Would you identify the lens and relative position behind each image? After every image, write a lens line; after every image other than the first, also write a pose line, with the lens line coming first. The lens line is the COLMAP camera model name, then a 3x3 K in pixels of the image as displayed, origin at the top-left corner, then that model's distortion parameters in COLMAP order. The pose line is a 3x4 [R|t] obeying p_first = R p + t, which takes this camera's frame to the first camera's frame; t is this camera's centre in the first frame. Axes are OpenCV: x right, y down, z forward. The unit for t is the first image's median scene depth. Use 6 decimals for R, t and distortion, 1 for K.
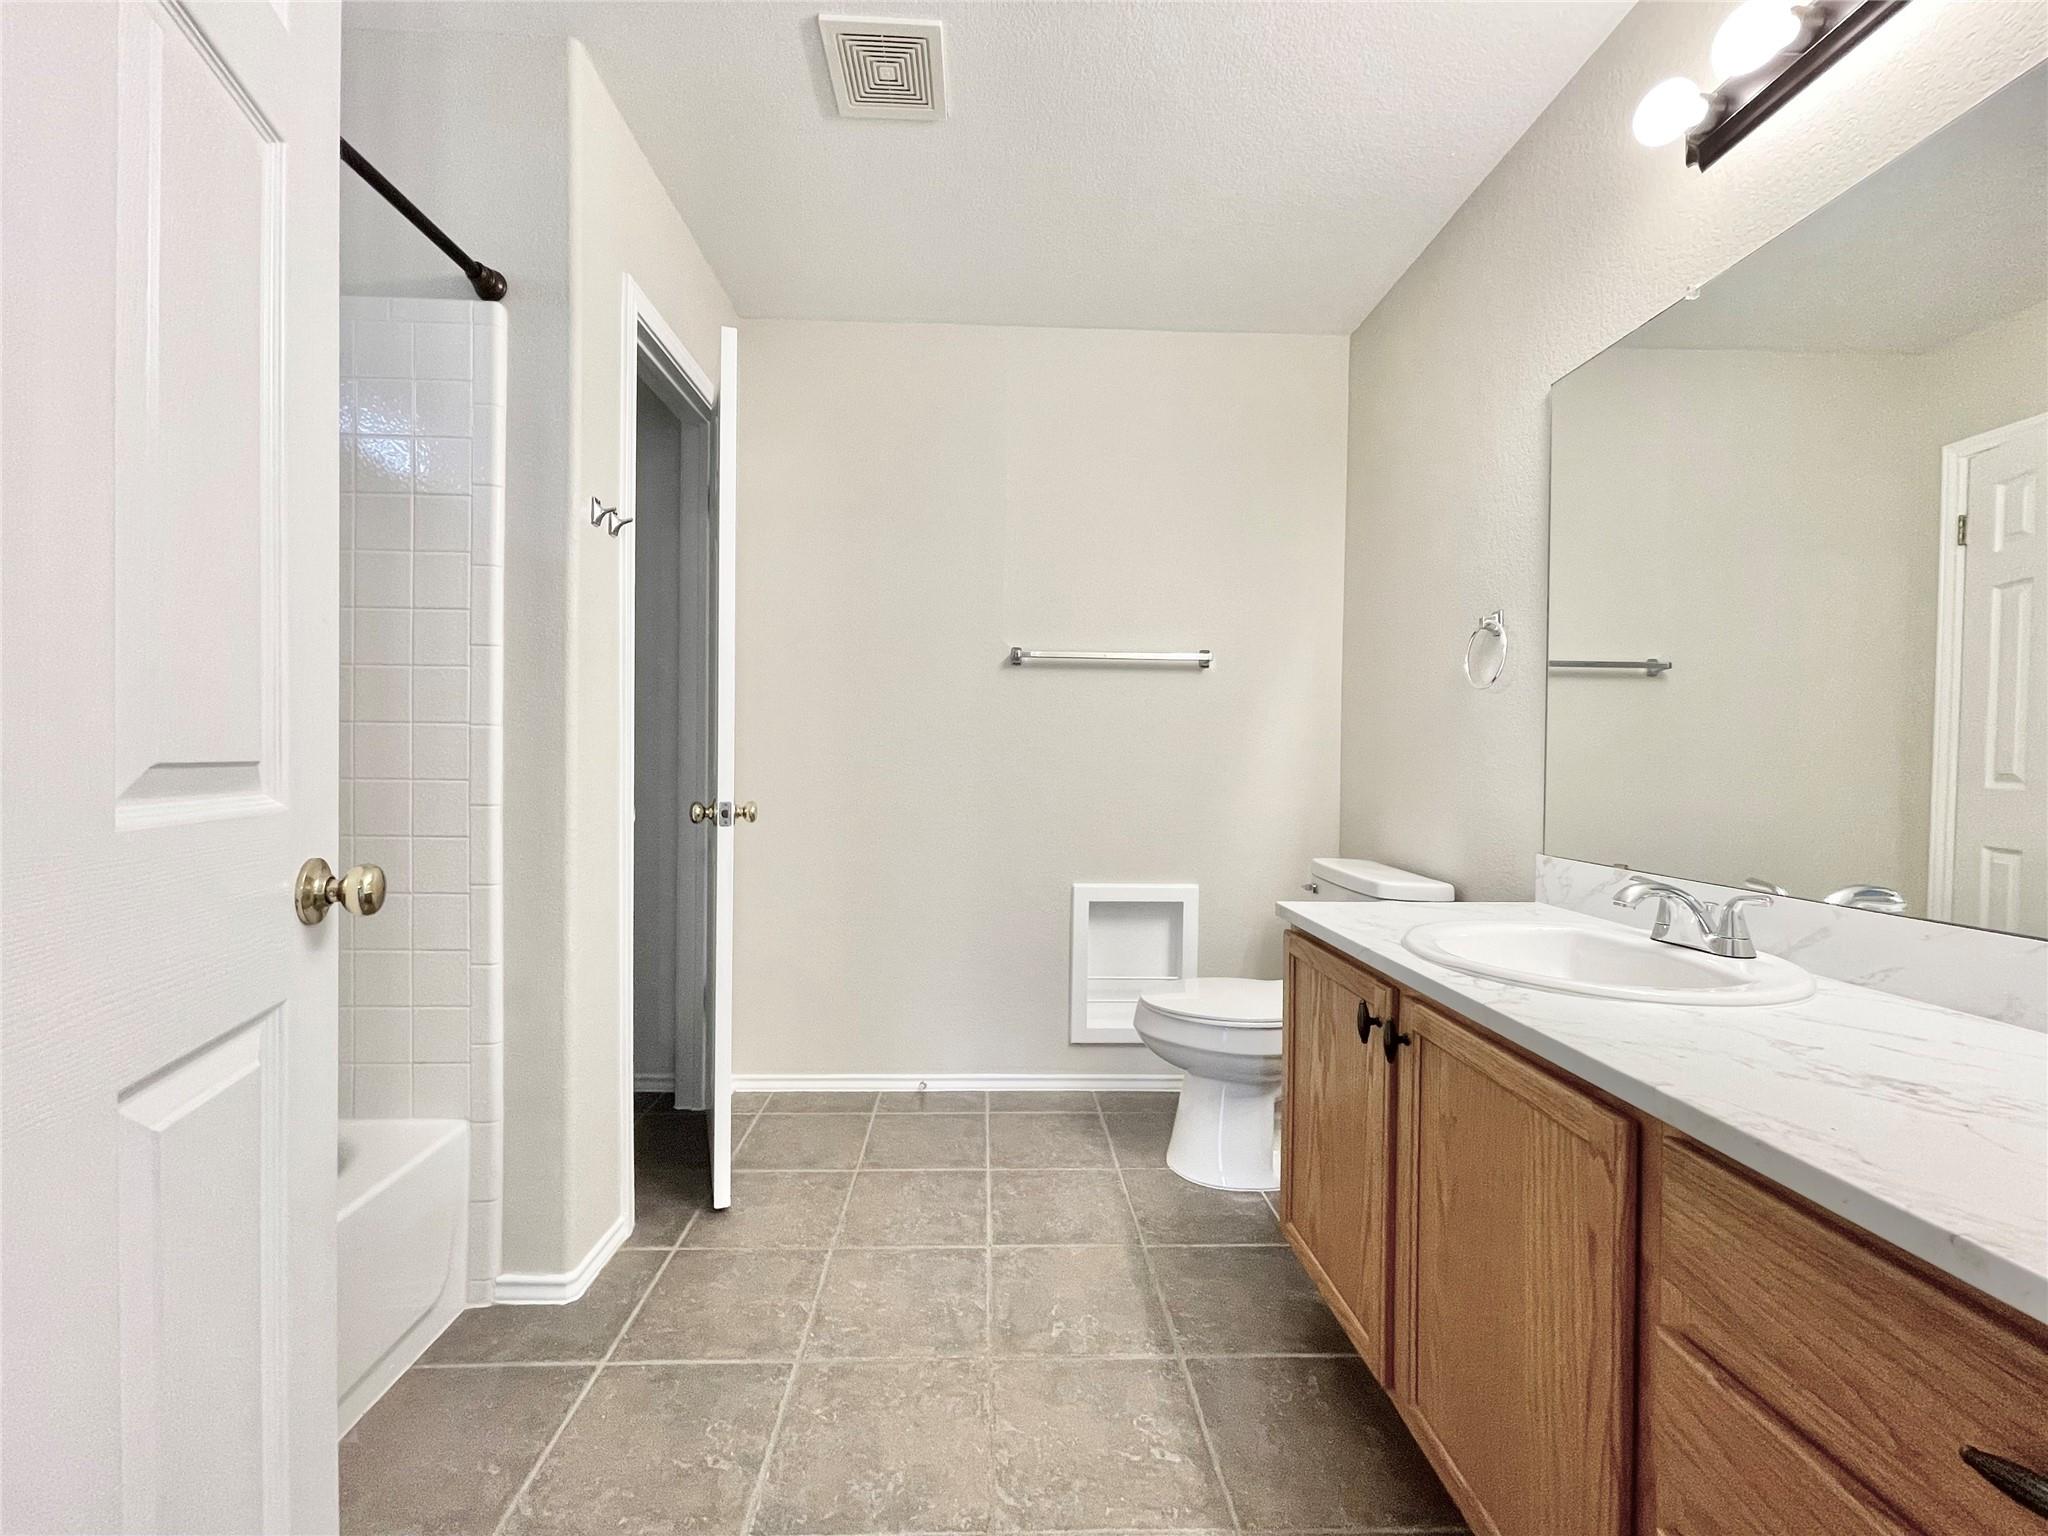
lens RADIAL K [[831.4, 0, 1014.0], [0, 831.4, 763.6], [0, 0, 1]] dist [-0.000297, 0.000018]
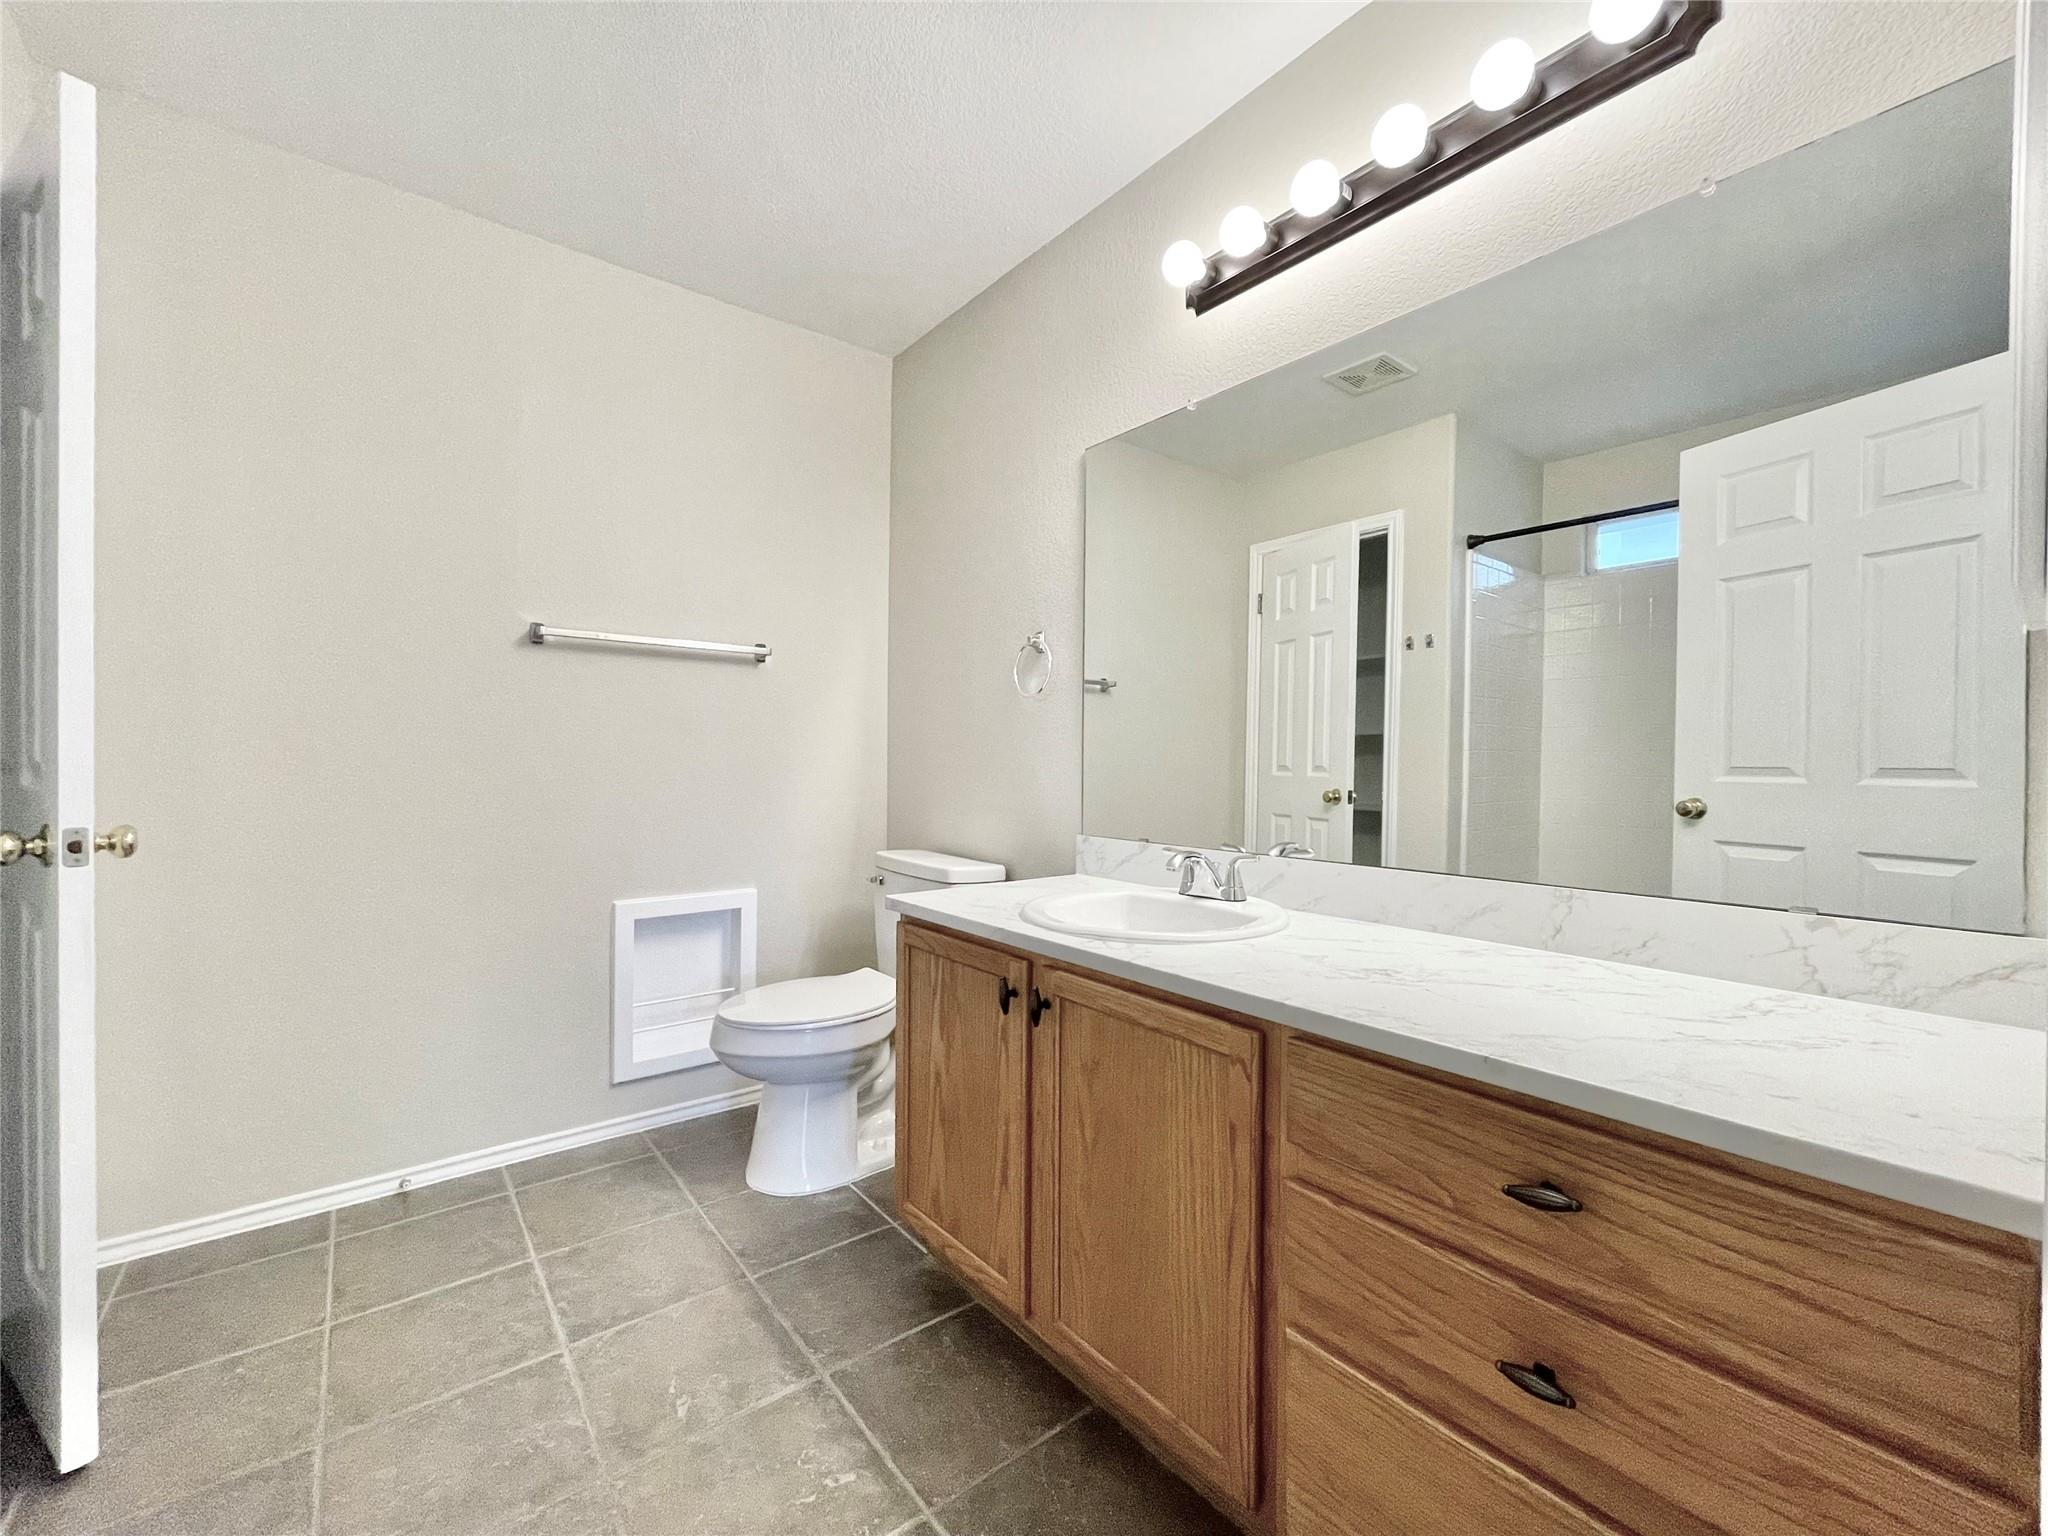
lens RADIAL K [[827.9, 0, 1019.9], [0, 827.9, 764.9], [0, 0, 1]] dist [-0.000068, -0.000424]
pose [[0.805734, -0.008443, 0.592217, -0.165162], [0.005447, 0.999962, 0.006845, -0.002378], [-0.592252, -0.002289, 0.805749, 0.080481]]
